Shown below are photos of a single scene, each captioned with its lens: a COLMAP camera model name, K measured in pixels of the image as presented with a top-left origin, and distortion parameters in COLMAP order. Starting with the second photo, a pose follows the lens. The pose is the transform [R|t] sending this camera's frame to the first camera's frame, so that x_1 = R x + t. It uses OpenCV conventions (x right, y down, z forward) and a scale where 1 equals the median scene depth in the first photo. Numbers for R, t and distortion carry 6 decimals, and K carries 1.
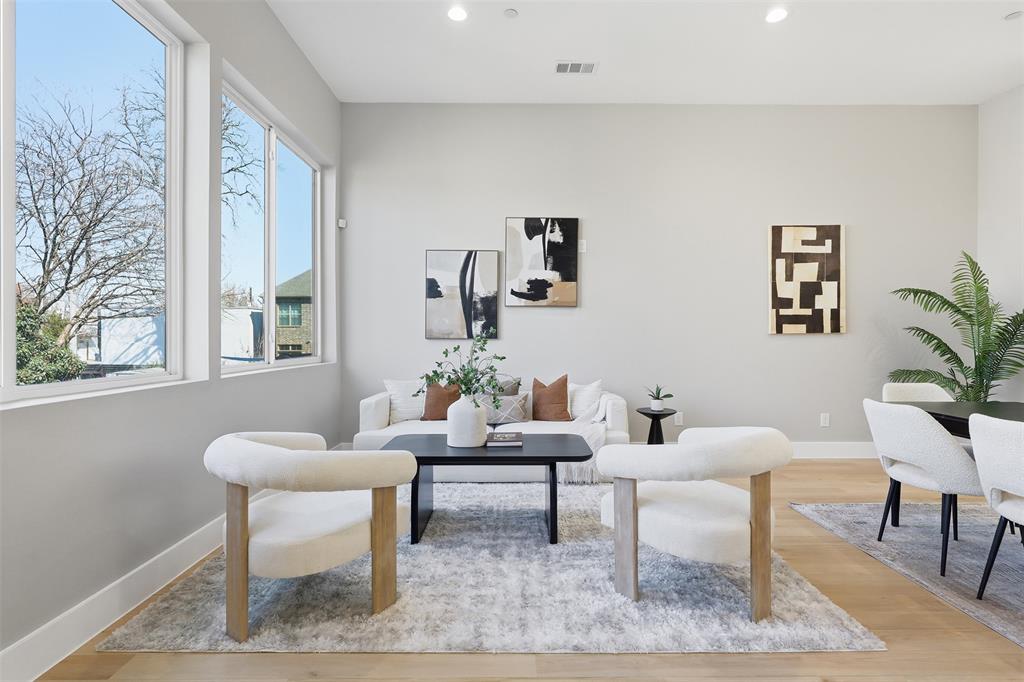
lens RADIAL K [[492.2, 0, 513.7], [0, 492.2, 341.2], [0, 0, 1]] dist [0.002592, 0.000399]
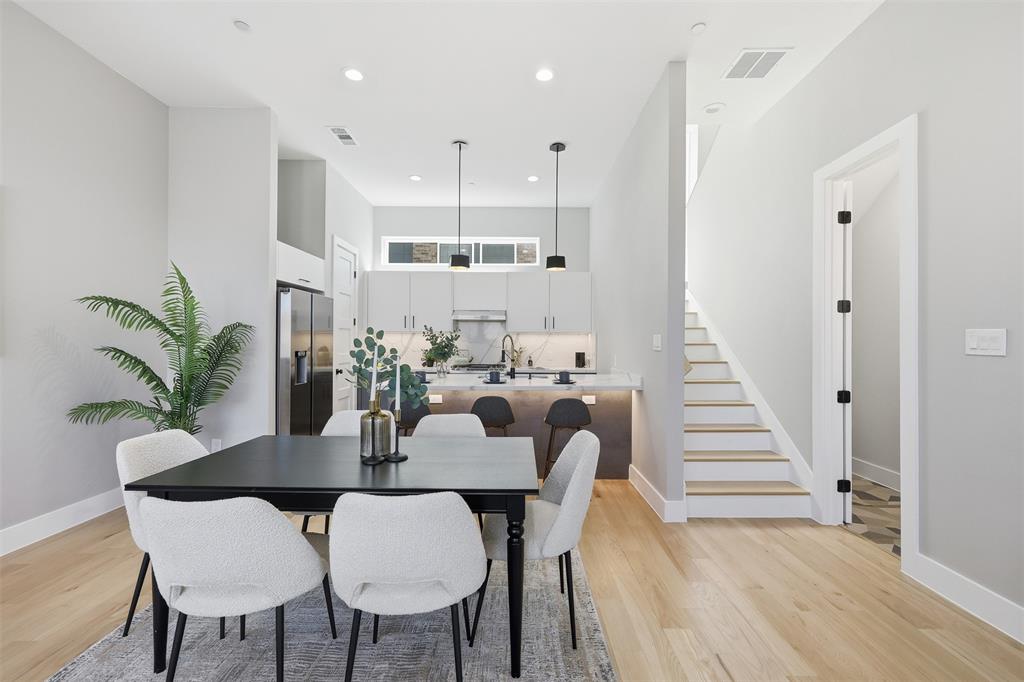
lens RADIAL K [[417.7, 0, 512.0], [0, 417.7, 341.0], [0, 0, 1]] dist [-0.002784, -0.000313]
pose [[0.009293, -0.000435, 0.999957, 0.162718], [-0.002151, 0.999998, 0.000455, -0.039799], [-0.999955, -0.002155, 0.009292, 0.357356]]
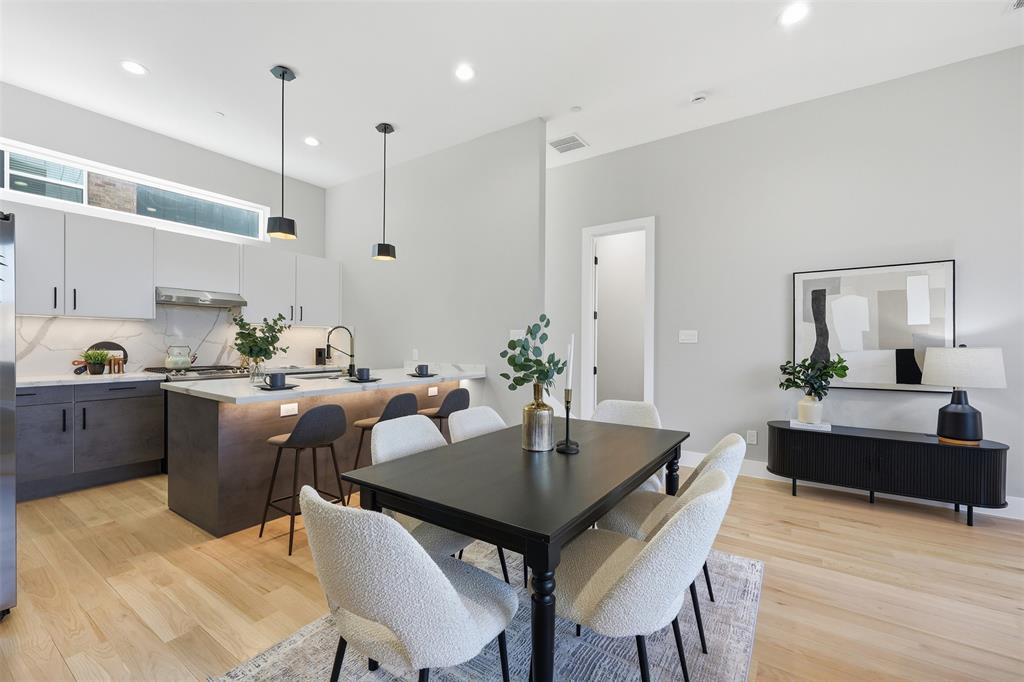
lens RADIAL K [[428.2, 0, 502.1], [0, 428.2, 341.4], [0, 0, 1]] dist [0.000511, -0.000035]
pose [[-0.815397, -0.003093, 0.578893, 0.384112], [-0.006289, 0.999974, -0.003516, -0.022956], [-0.578867, -0.006508, -0.815396, 0.870843]]
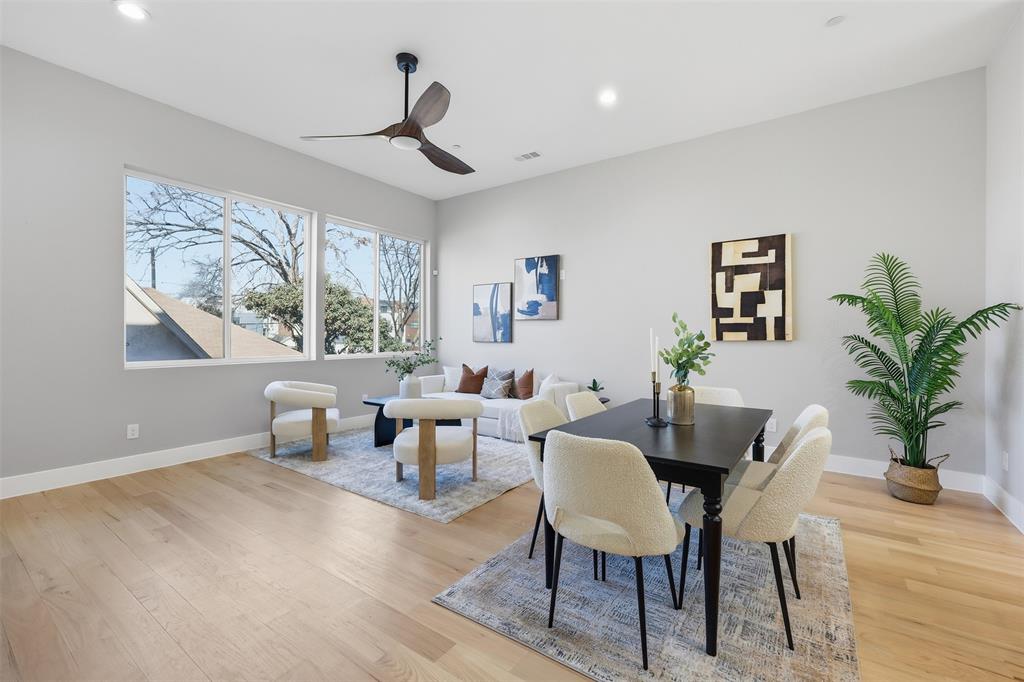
lens RADIAL K [[438.0, 0, 513.7], [0, 438.0, 338.4], [0, 0, 1]] dist [0.001075, -0.000070]
pose [[0.810520, 0.006714, -0.585673, 0.744704], [-0.008260, 0.999966, 0.000032, -0.016808], [0.585653, 0.004812, 0.810547, -0.056052]]
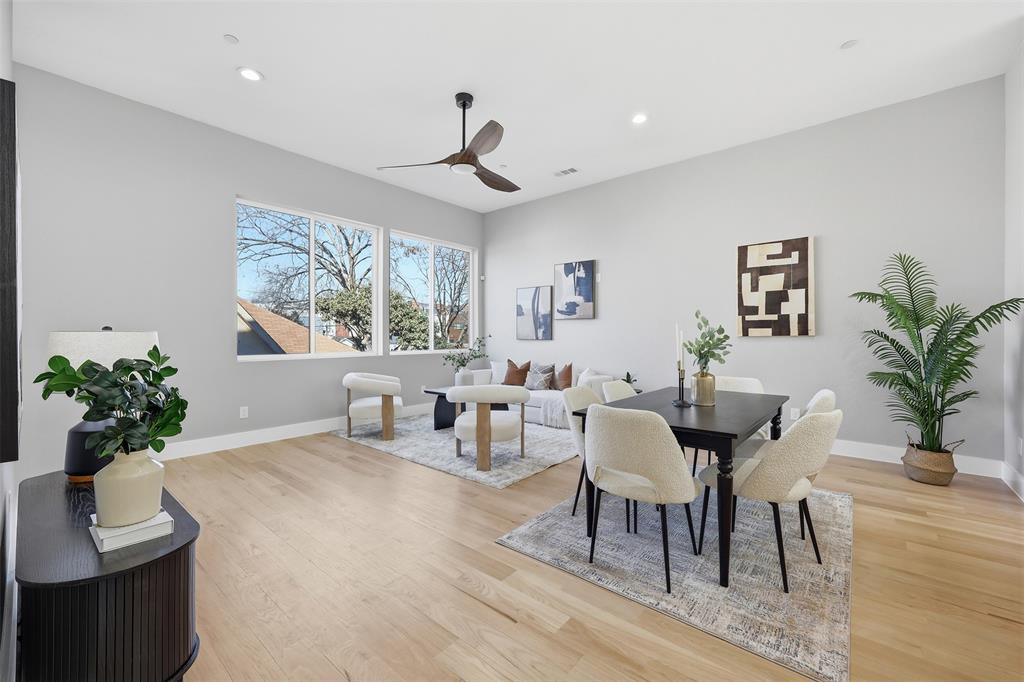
lens RADIAL K [[417.7, 0, 512.0], [0, 417.7, 341.0], [0, 0, 1]] dist [-0.002784, -0.000313]
pose [[0.754359, 0.006486, -0.656430, 0.781577], [-0.003343, 0.999976, 0.006039, -0.008460], [0.656454, -0.002362, 0.754363, -0.128495]]
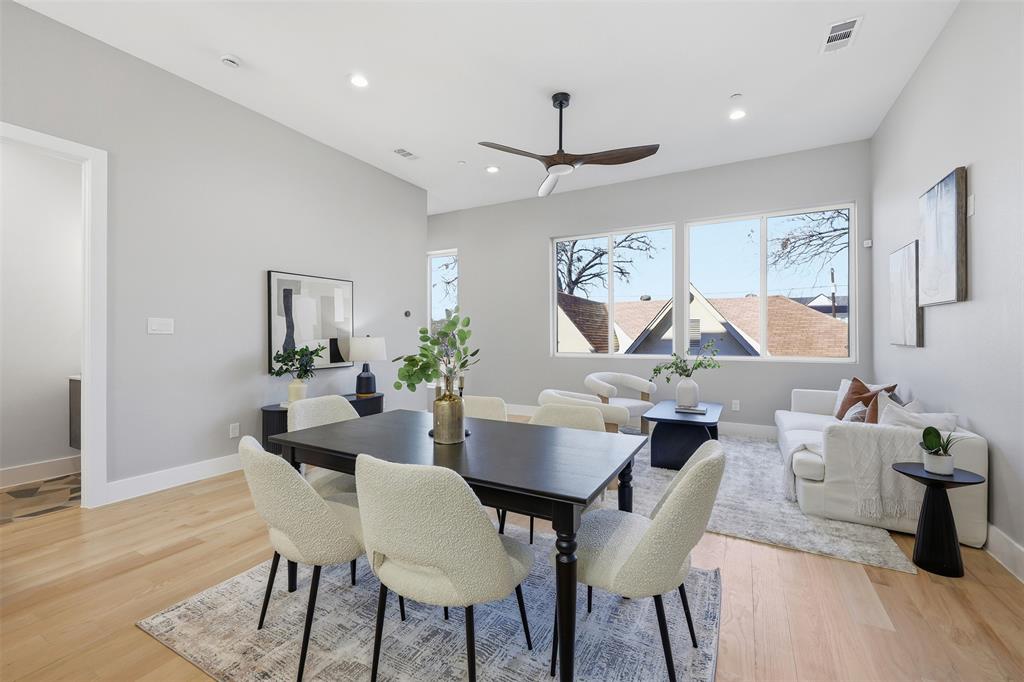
lens RADIAL K [[428.2, 0, 502.1], [0, 428.2, 341.4], [0, 0, 1]] dist [0.000511, -0.000035]
pose [[-0.498414, 0.007407, -0.866908, 0.942388], [-0.000217, 0.999962, 0.008669, -0.018765], [0.866939, 0.004509, -0.498393, 0.756343]]
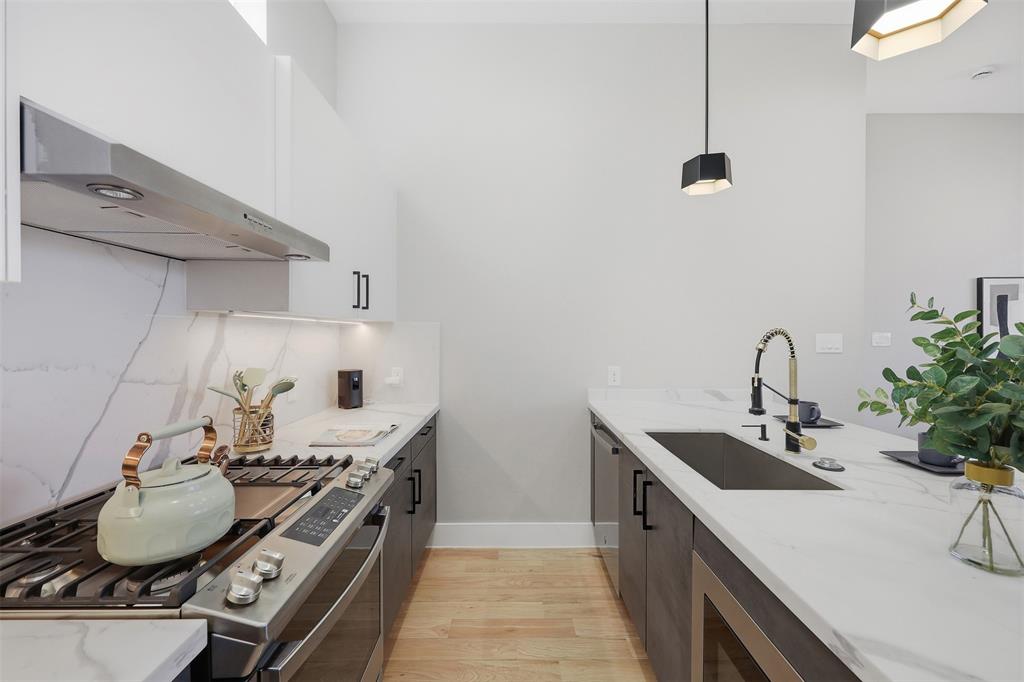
lens RADIAL K [[417.7, 0, 512.0], [0, 417.7, 341.0], [0, 0, 1]] dist [-0.002784, -0.000313]
pose [[-0.999987, 0.002064, -0.004675, 1.330240], [0.001983, 0.999848, 0.017347, -0.051109], [0.004710, 0.017338, -0.999839, 0.697436]]
